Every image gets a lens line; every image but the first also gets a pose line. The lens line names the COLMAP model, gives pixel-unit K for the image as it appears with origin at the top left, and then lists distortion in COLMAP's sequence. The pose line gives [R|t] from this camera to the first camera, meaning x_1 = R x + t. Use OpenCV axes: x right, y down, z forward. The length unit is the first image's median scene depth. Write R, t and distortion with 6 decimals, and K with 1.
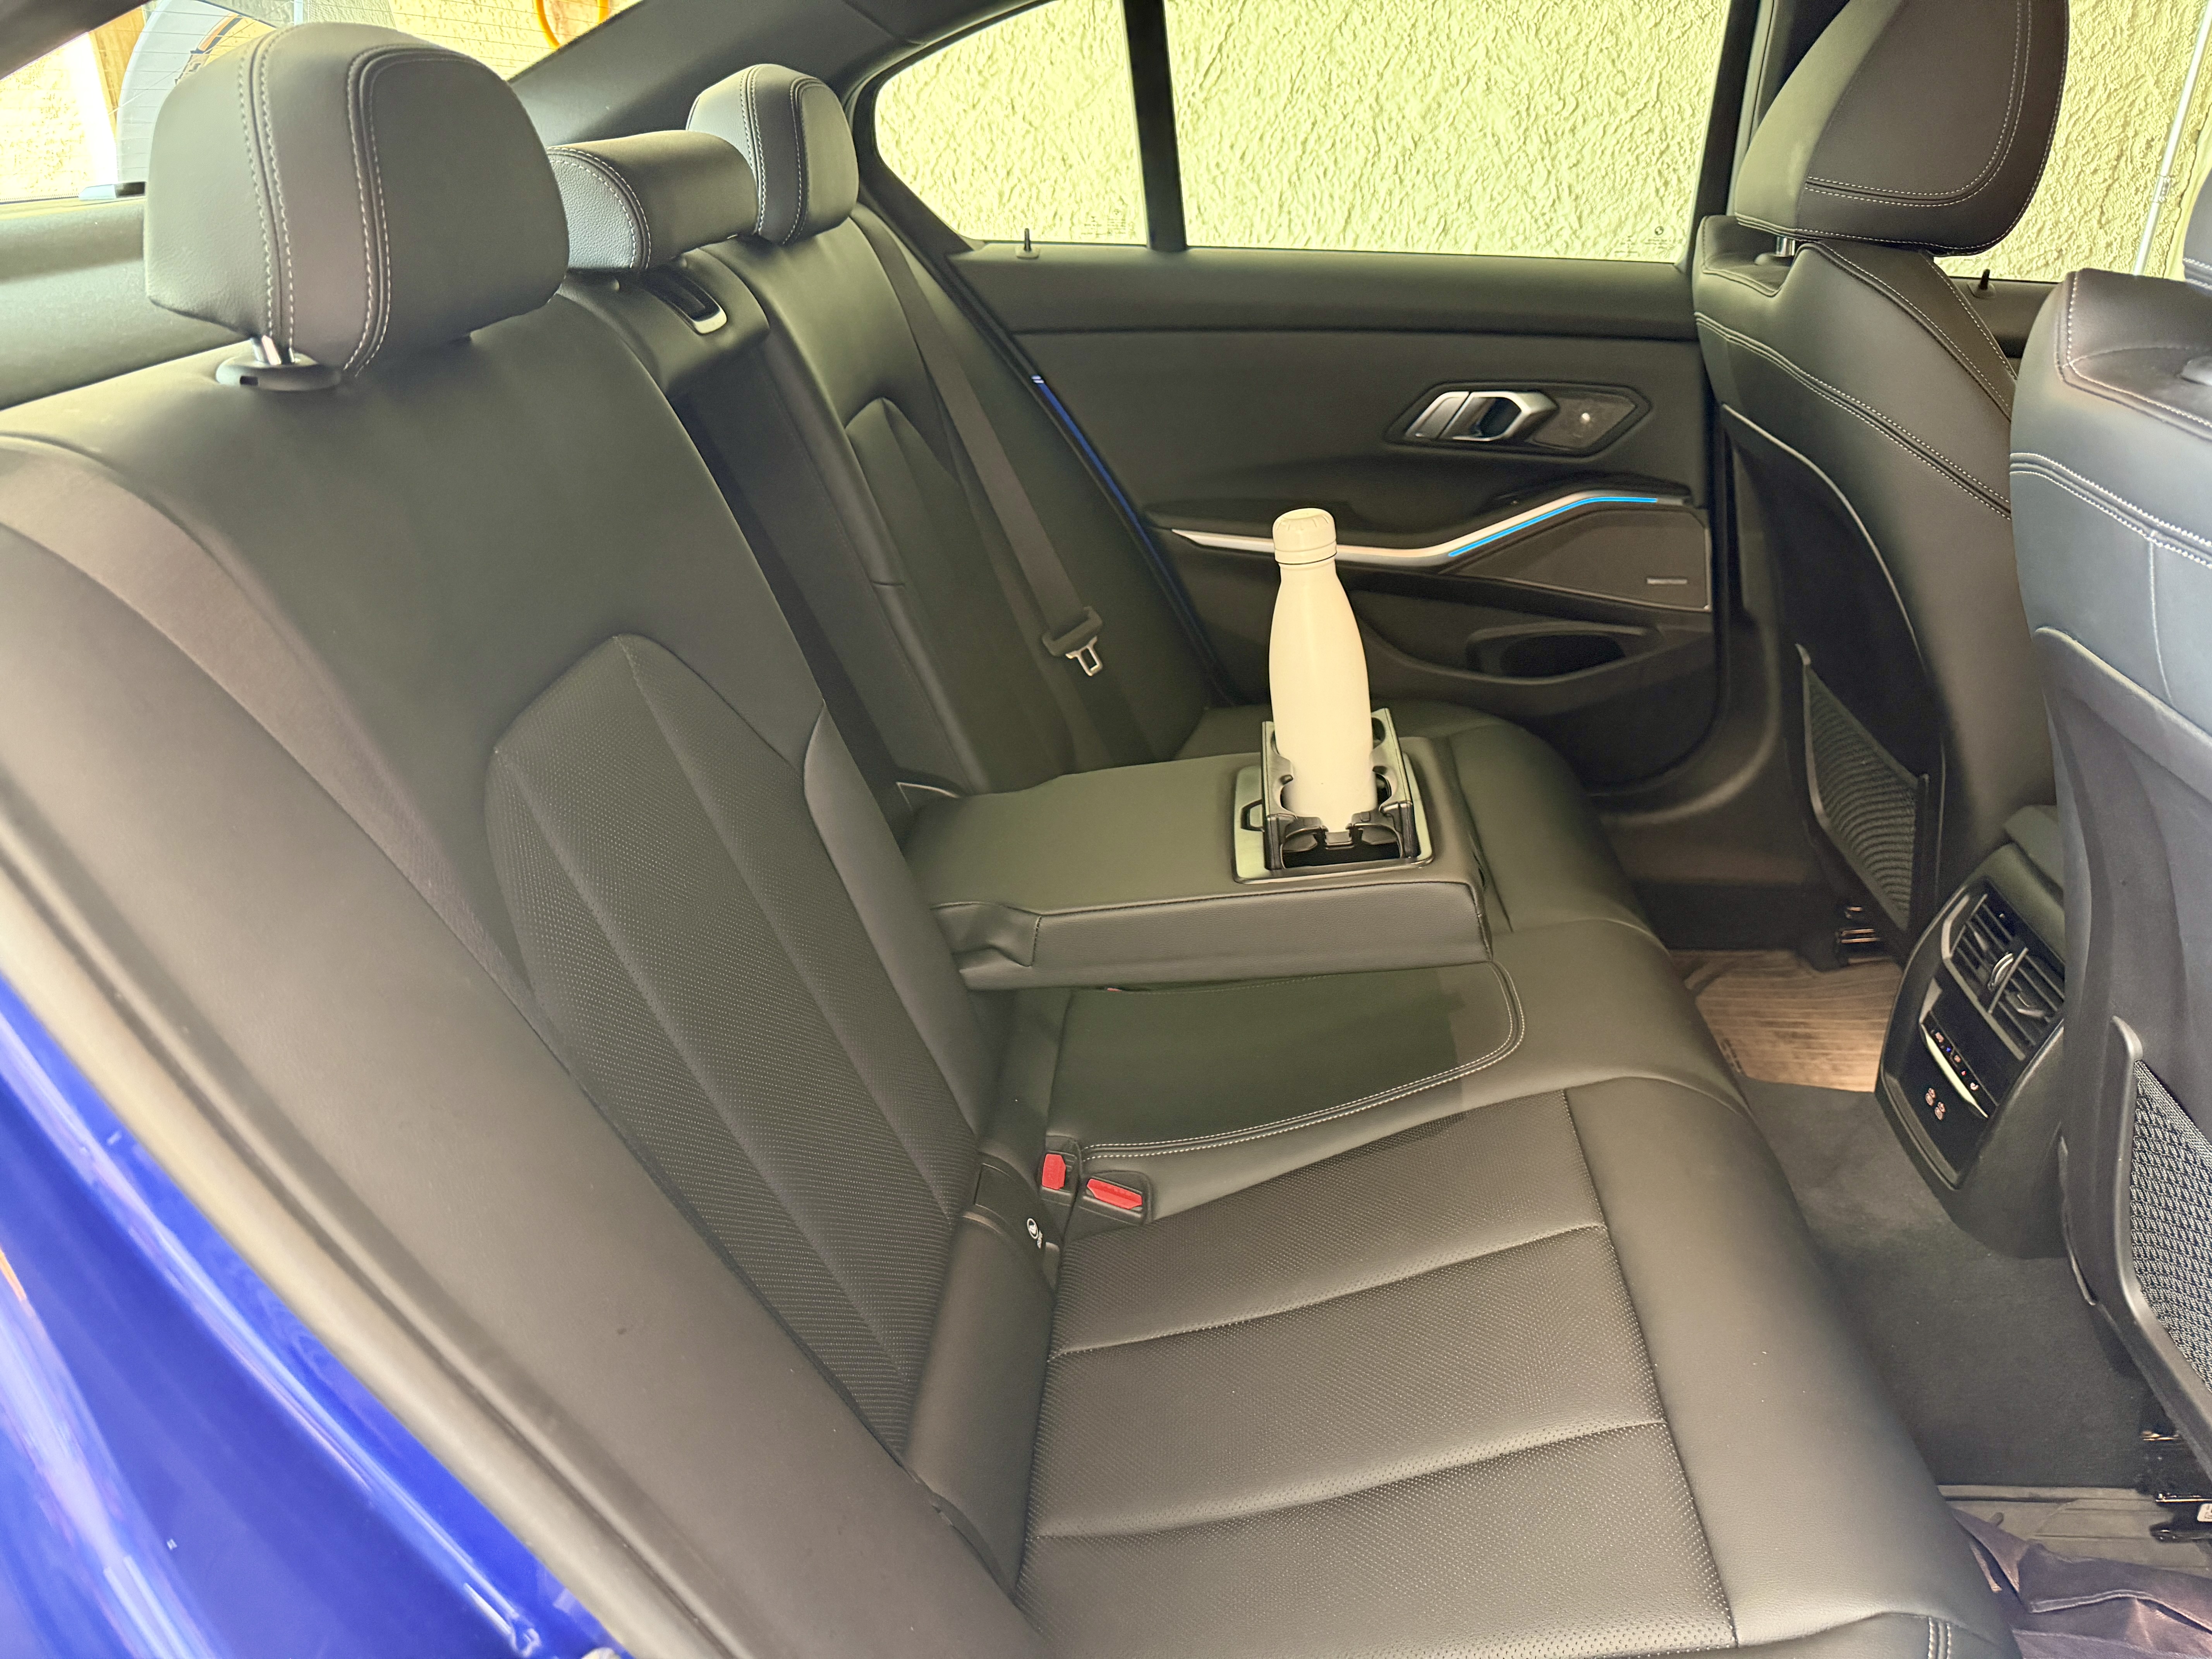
lens RADIAL K [[1826.8, 0, 1106.6], [0, 1826.8, 834.5], [0, 0, 1]] dist [0.008277, -0.007417]
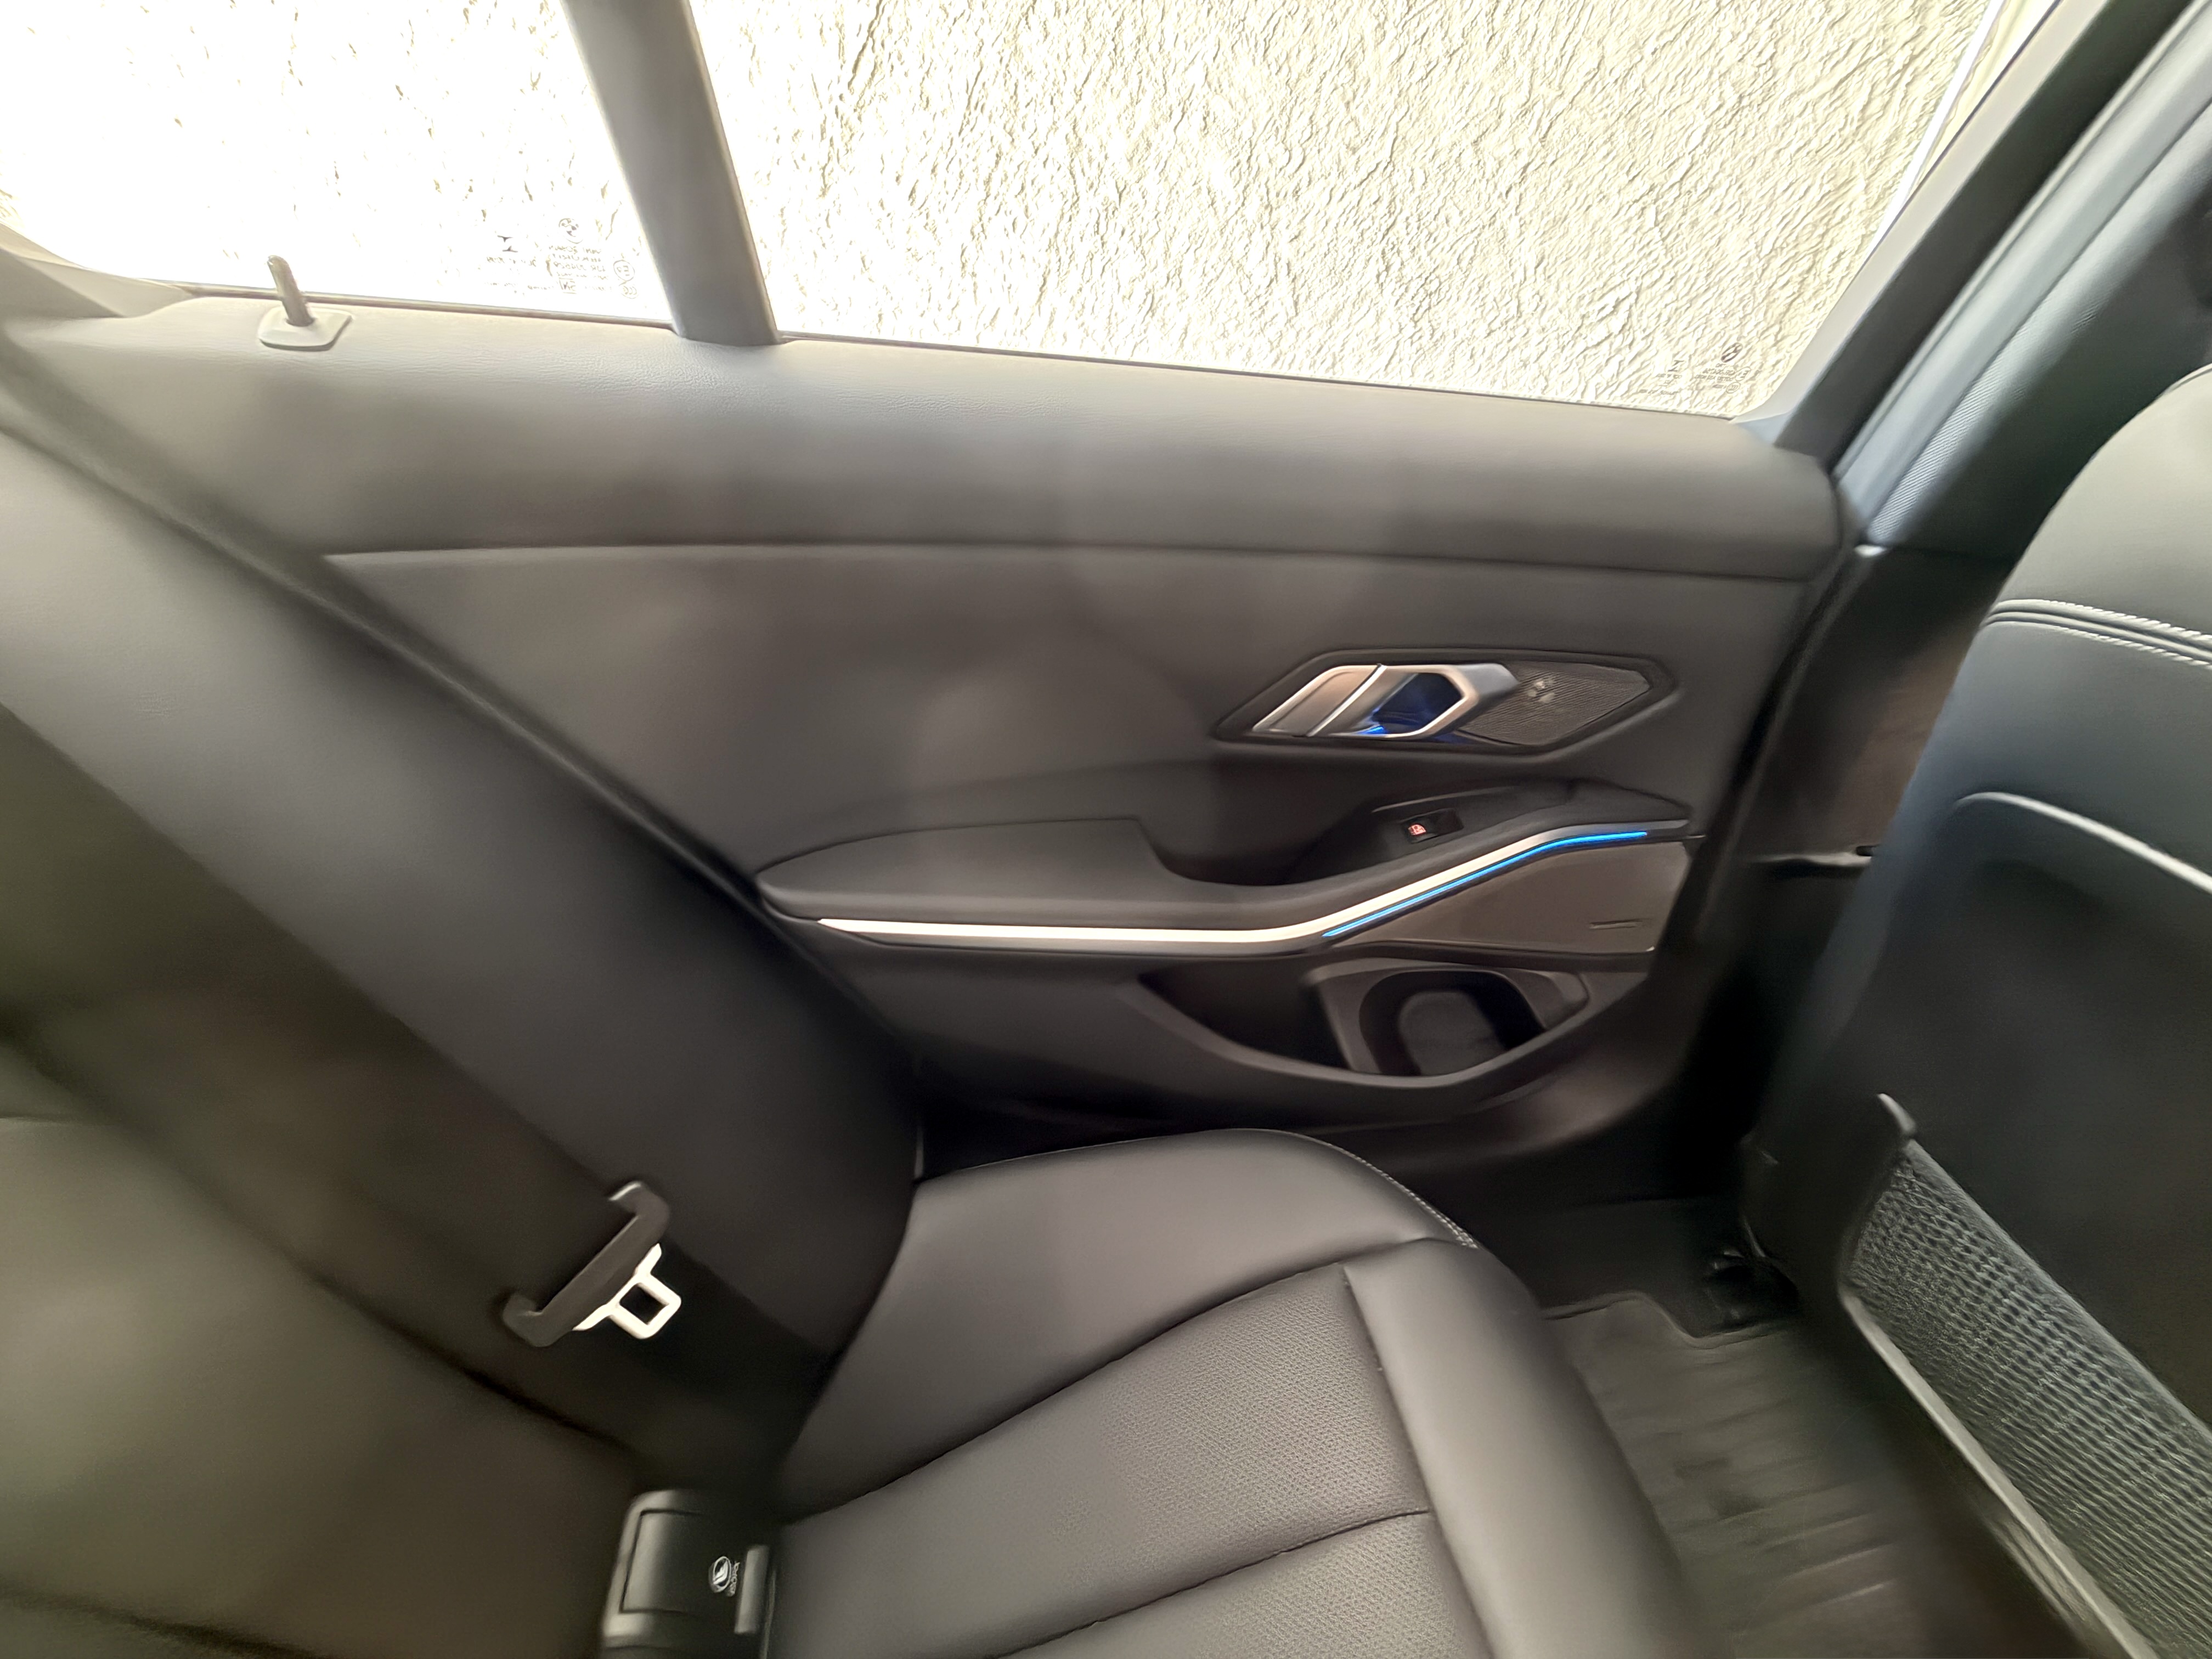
lens RADIAL K [[894.2, 0, 1117.8], [0, 894.2, 815.7], [0, 0, 1]] dist [0.004356, -0.000927]
pose [[0.965423, -0.081033, 0.247773, 0.042402], [0.028396, 0.977494, 0.209043, -0.184970], [-0.259136, -0.194779, 0.945997, 0.556261]]
